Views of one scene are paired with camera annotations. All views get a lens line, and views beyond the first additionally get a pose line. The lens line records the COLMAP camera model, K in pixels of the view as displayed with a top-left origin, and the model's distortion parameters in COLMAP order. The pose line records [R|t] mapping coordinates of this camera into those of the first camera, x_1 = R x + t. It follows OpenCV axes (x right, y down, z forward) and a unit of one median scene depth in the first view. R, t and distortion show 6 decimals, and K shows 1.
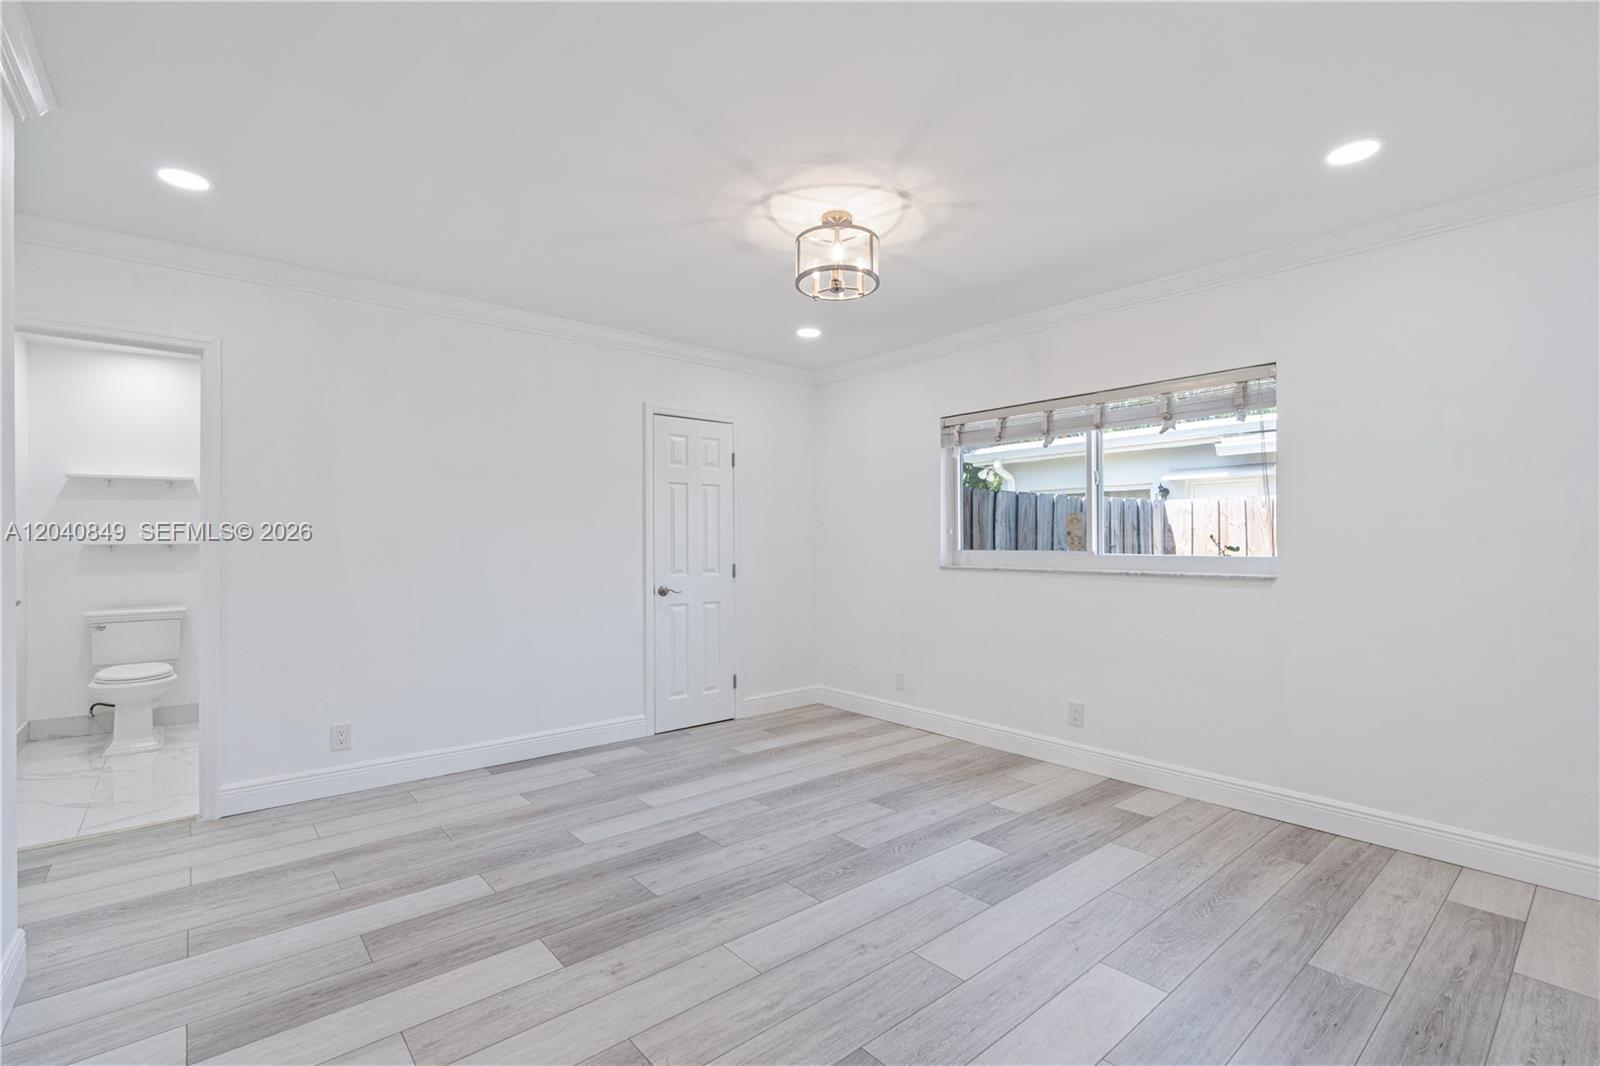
lens RADIAL K [[721.2, 0, 799.8], [0, 721.2, 537.6], [0, 0, 1]] dist [-0.004945, 0.001093]
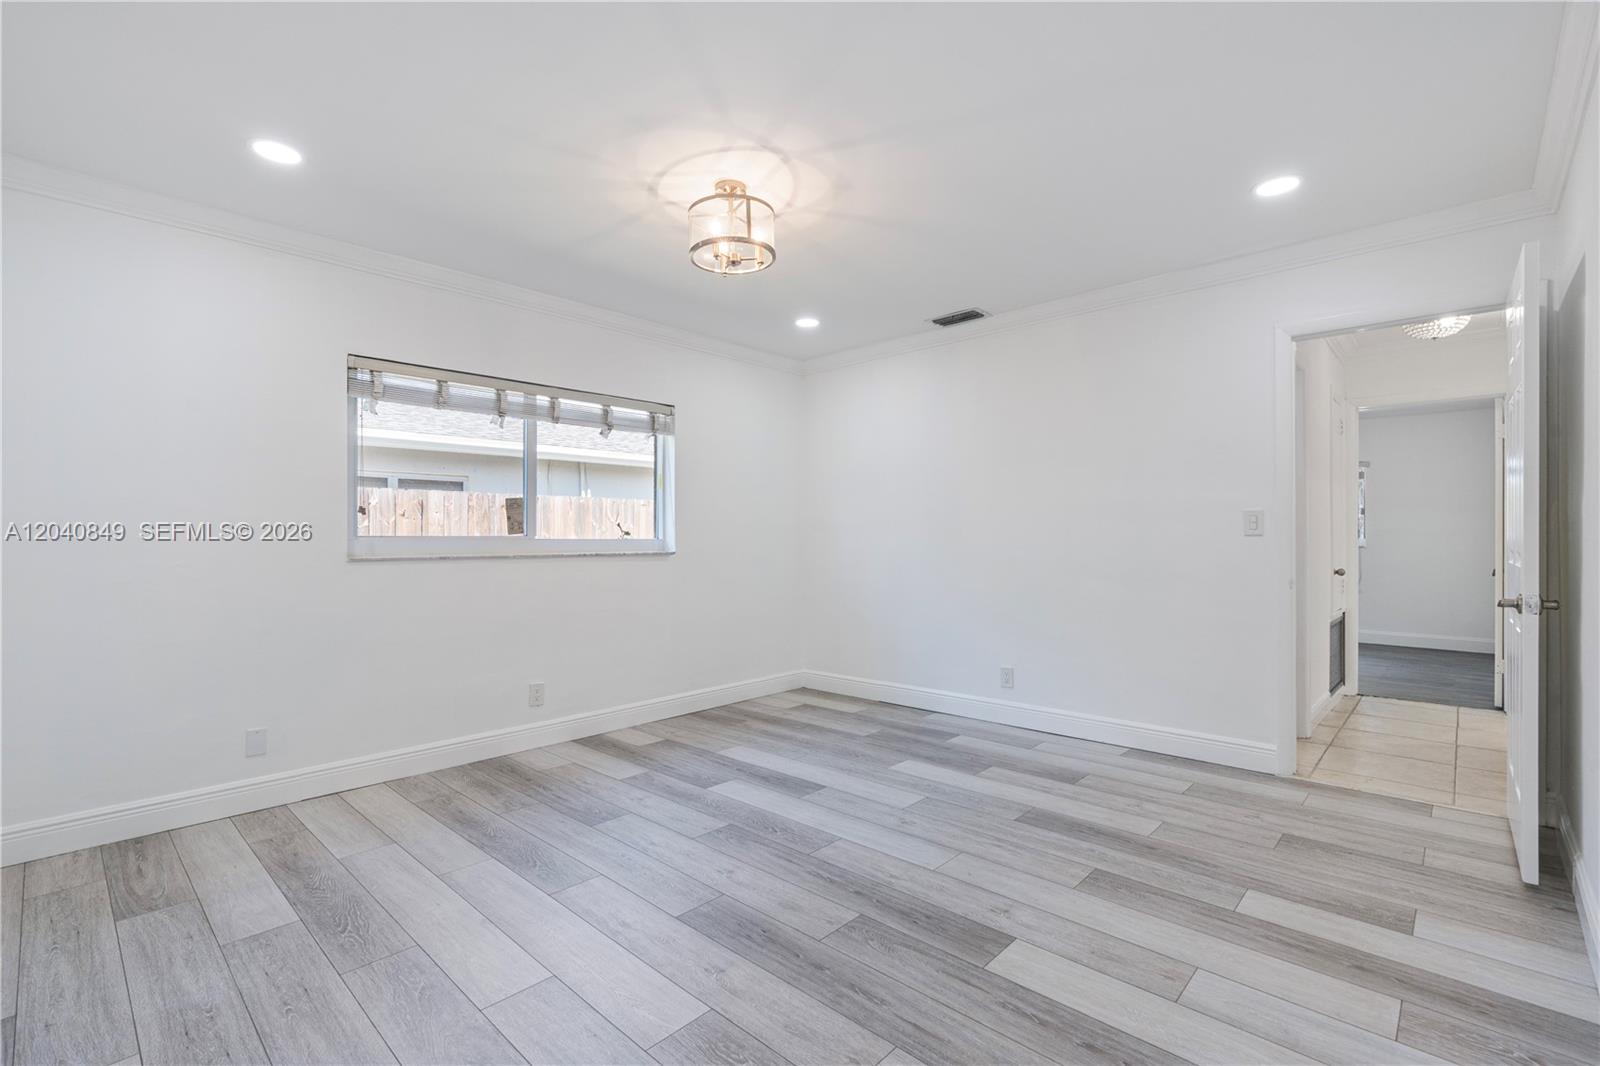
lens RADIAL K [[721.2, 0, 797.7], [0, 721.2, 536.0], [0, 0, 1]] dist [-0.004945, 0.001093]
pose [[-0.107411, 0.003341, 0.994209, -0.911874], [-0.003371, 0.999987, -0.003724, 0.029230], [-0.994209, -0.003752, -0.107398, 0.997787]]
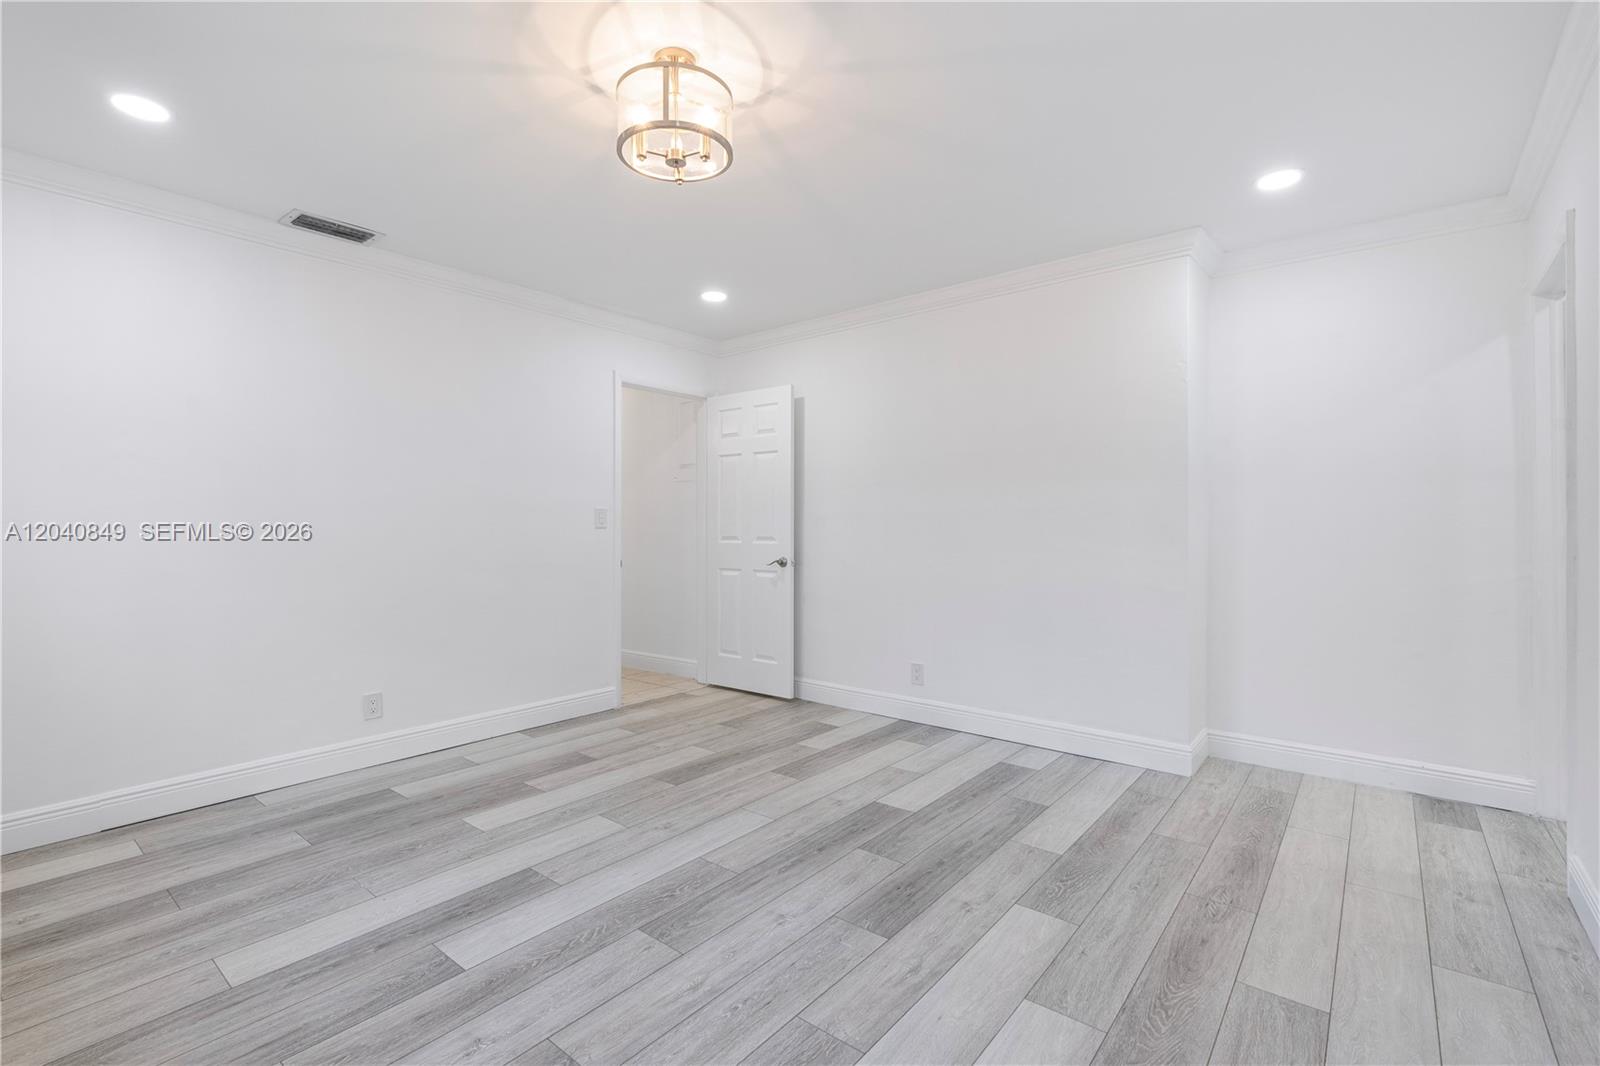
lens RADIAL K [[721.2, 0, 802.4], [0, 721.2, 529.6], [0, 0, 1]] dist [-0.004945, 0.001093]
pose [[-0.983504, 0.004341, -0.180834, 0.058289], [0.005490, 0.999968, -0.005854, 0.034987], [0.180803, -0.006750, -0.983496, 1.712567]]
